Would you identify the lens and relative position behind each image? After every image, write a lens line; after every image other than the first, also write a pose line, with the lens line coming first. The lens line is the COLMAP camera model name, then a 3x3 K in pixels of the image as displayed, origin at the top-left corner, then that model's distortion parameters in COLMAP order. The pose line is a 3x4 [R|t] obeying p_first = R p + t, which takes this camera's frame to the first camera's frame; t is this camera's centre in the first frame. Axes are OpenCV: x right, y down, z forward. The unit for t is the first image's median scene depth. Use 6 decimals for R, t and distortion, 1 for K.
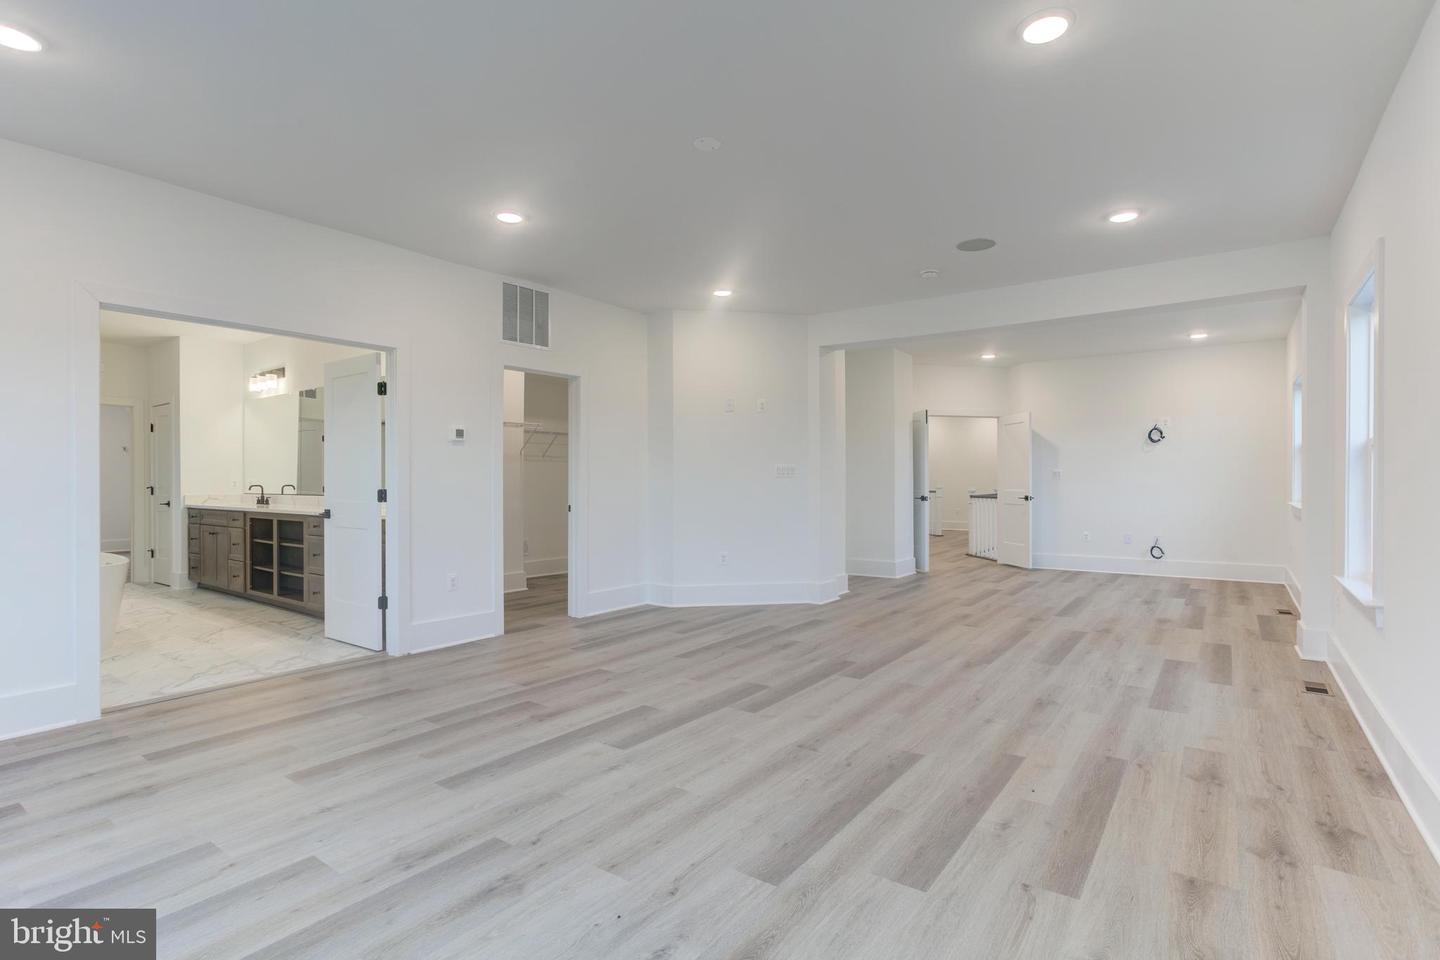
lens RADIAL K [[720.3, 0, 714.2], [0, 720.3, 481.7], [0, 0, 1]] dist [-0.059607, 0.039602]
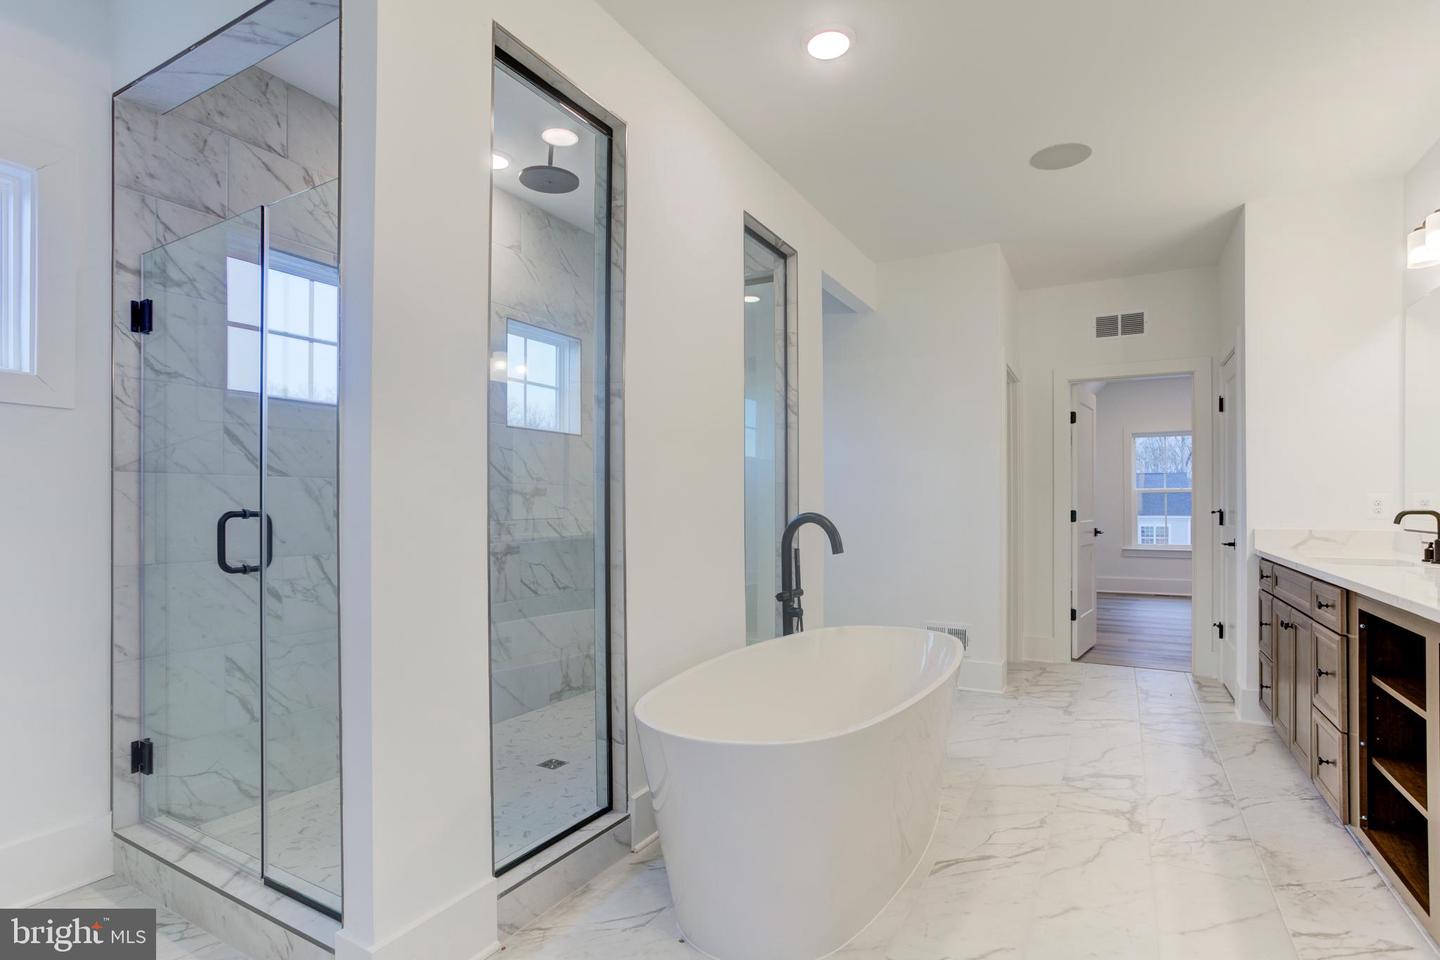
lens RADIAL K [[720.3, 0, 714.2], [0, 720.3, 481.7], [0, 0, 1]] dist [-0.059607, 0.039602]
pose [[0.127133, -0.024790, -0.991576, -0.323321], [-0.000859, 0.999685, -0.025103, -0.000798], [0.991885, 0.004043, 0.127072, 0.582658]]
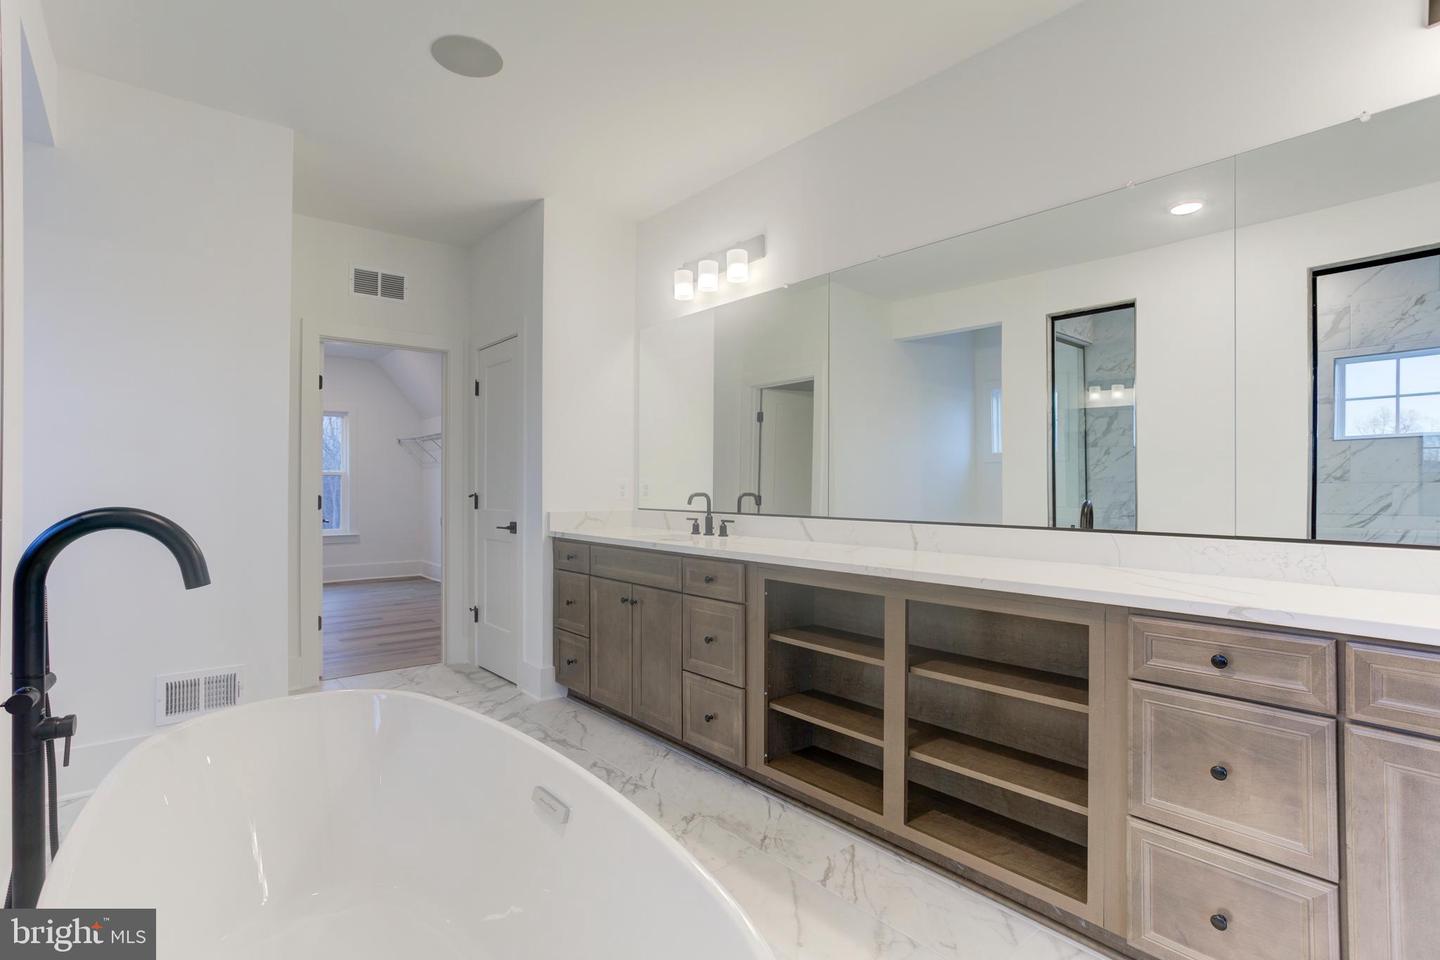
lens RADIAL K [[720.3, 0, 714.2], [0, 720.3, 481.7], [0, 0, 1]] dist [-0.059607, 0.039602]
pose [[0.970952, 0.003848, -0.239243, -0.525190], [-0.005525, 0.999965, -0.006339, -0.000030], [0.239210, 0.007476, 0.970939, 0.542927]]
